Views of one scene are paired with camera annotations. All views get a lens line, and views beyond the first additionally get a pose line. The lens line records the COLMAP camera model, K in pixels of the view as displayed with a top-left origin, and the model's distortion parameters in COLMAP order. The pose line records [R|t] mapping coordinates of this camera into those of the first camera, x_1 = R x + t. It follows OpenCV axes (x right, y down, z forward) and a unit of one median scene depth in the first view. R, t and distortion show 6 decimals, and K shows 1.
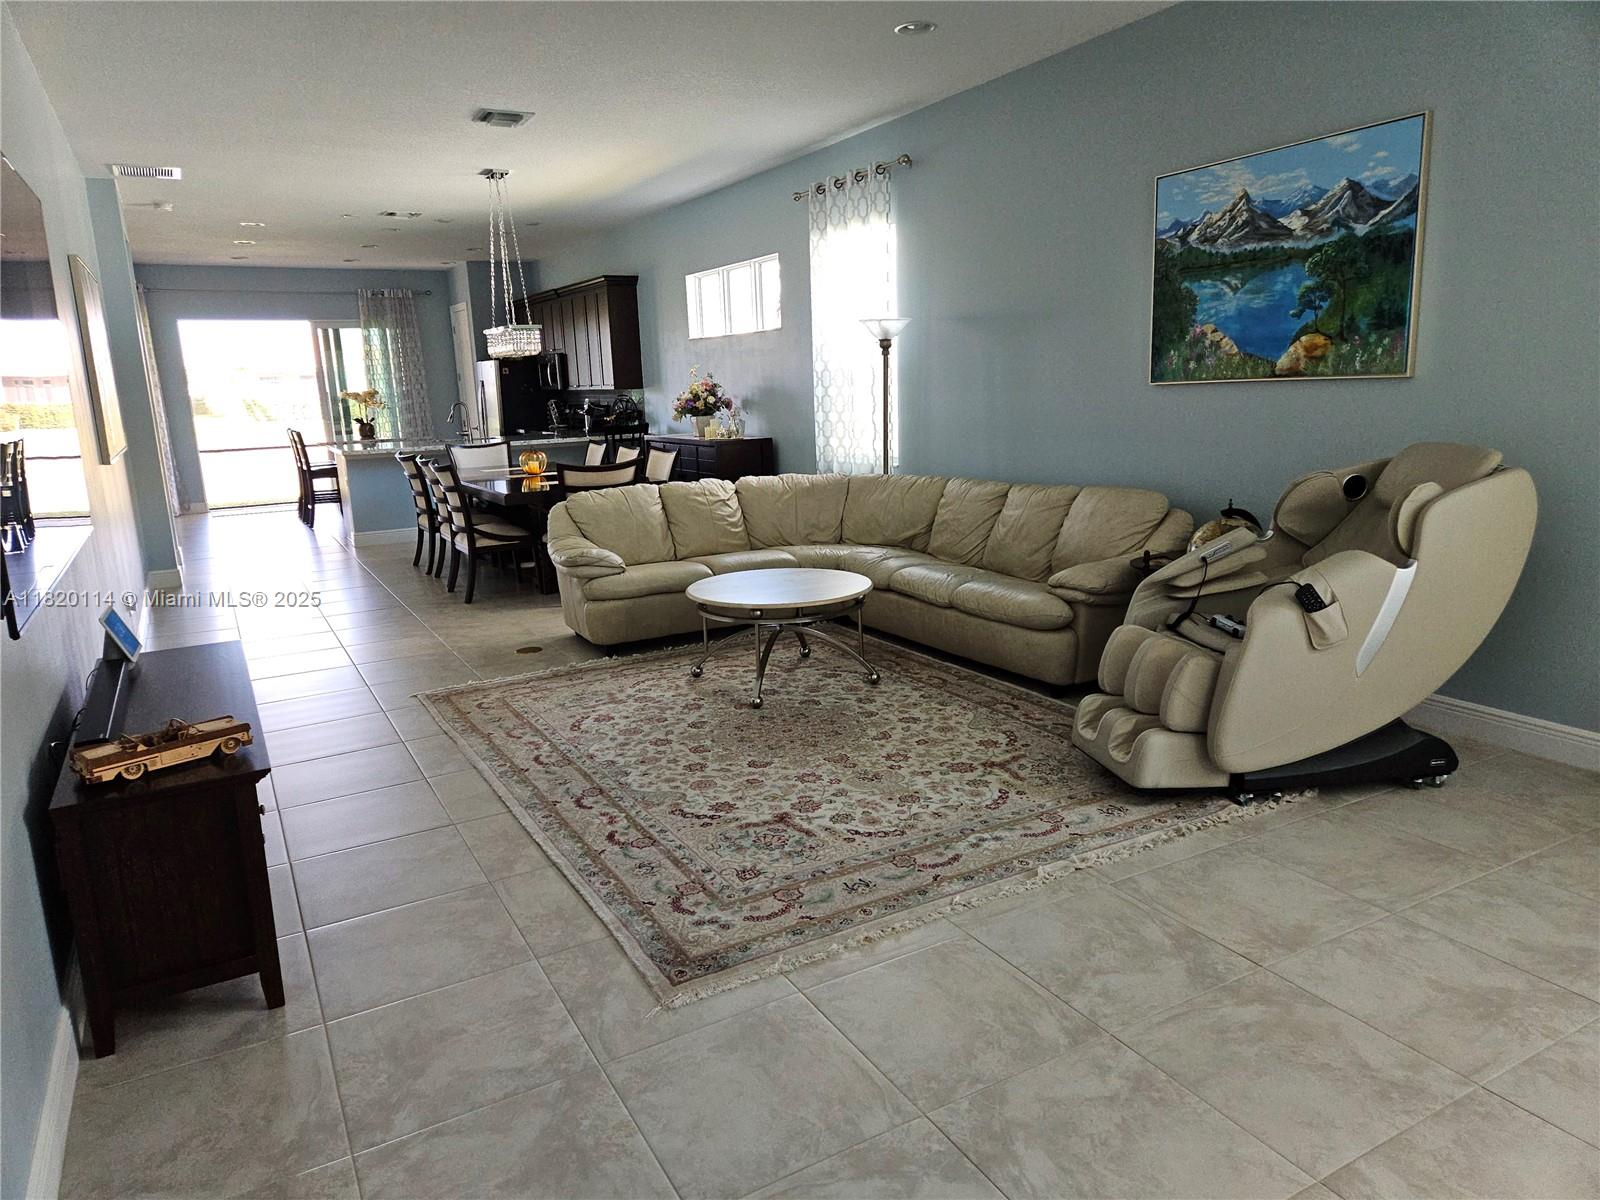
lens RADIAL K [[1073.9, 0, 800.7], [0, 1073.9, 600.4], [0, 0, 1]] dist [0.029177, 0.000488]
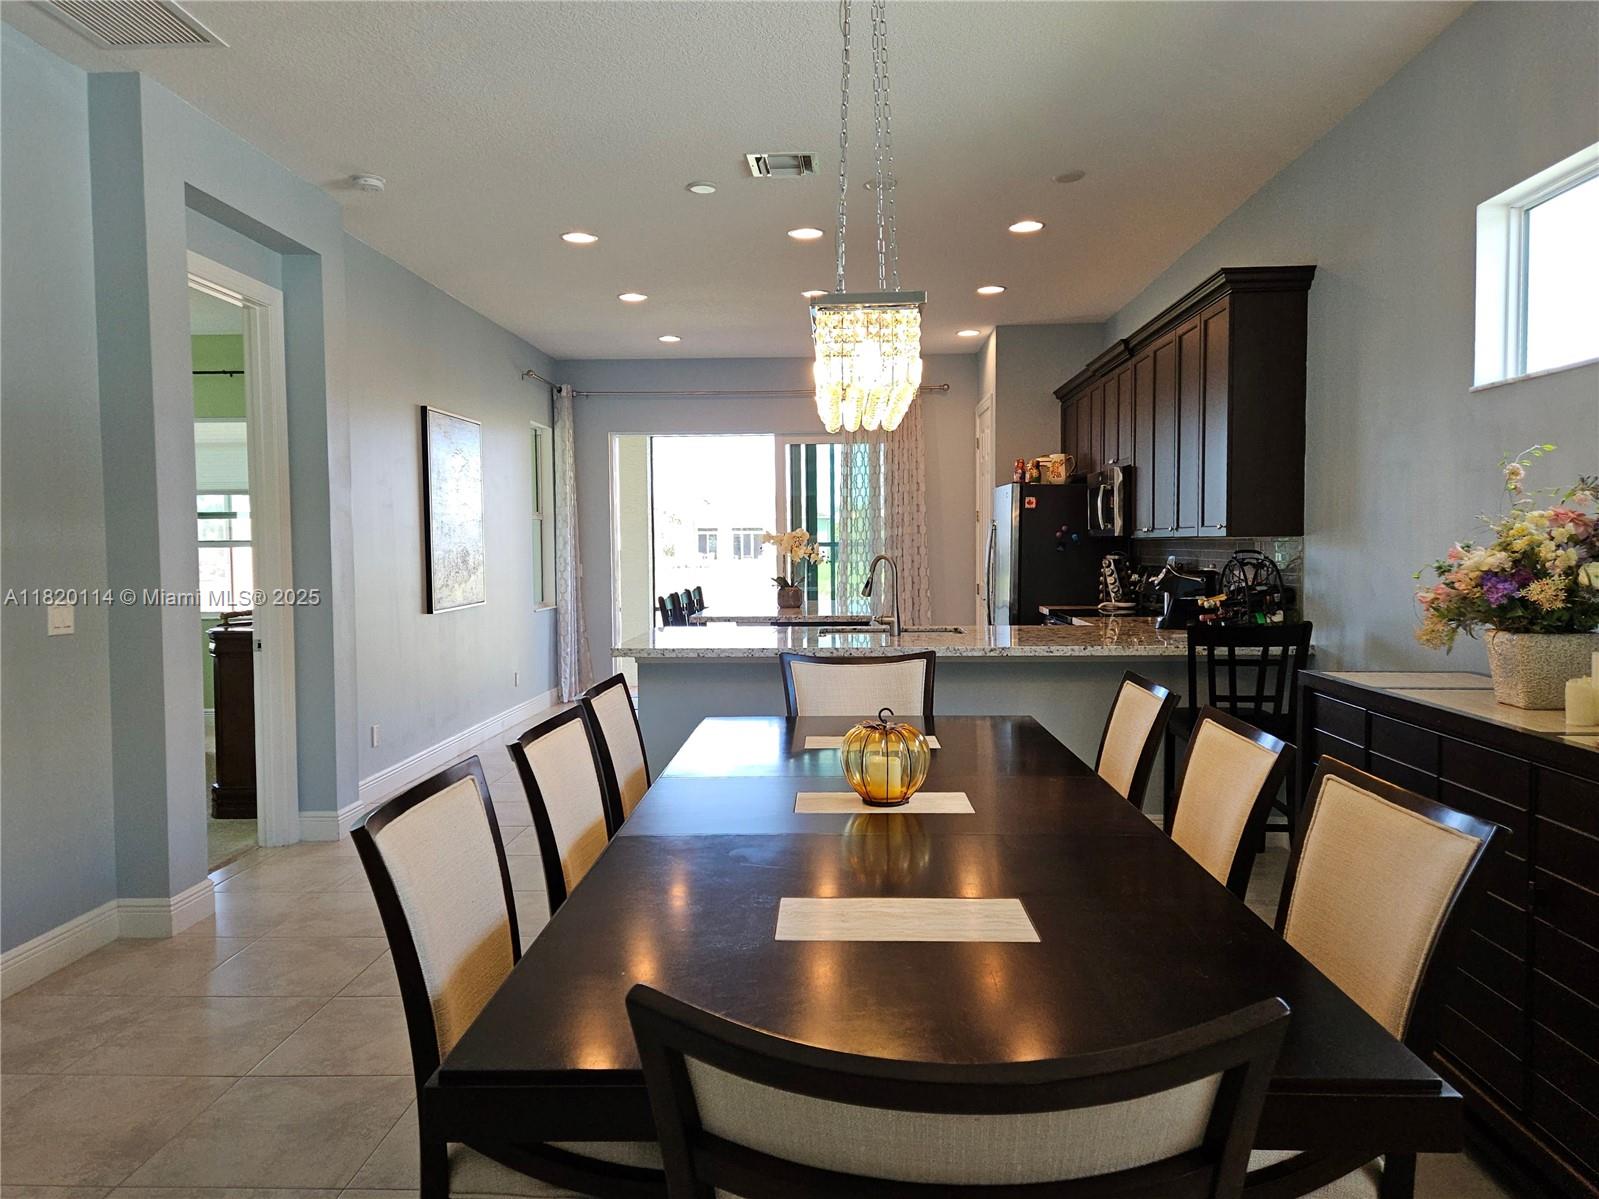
lens RADIAL K [[1073.2, 0, 798.7], [0, 1073.2, 600.6], [0, 0, 1]] dist [0.029177, 0.000488]
pose [[0.843046, 0.054802, -0.535042, -0.086271], [-0.127918, 0.986680, -0.100494, -0.106031], [0.522408, 0.153163, 0.838827, 0.554699]]
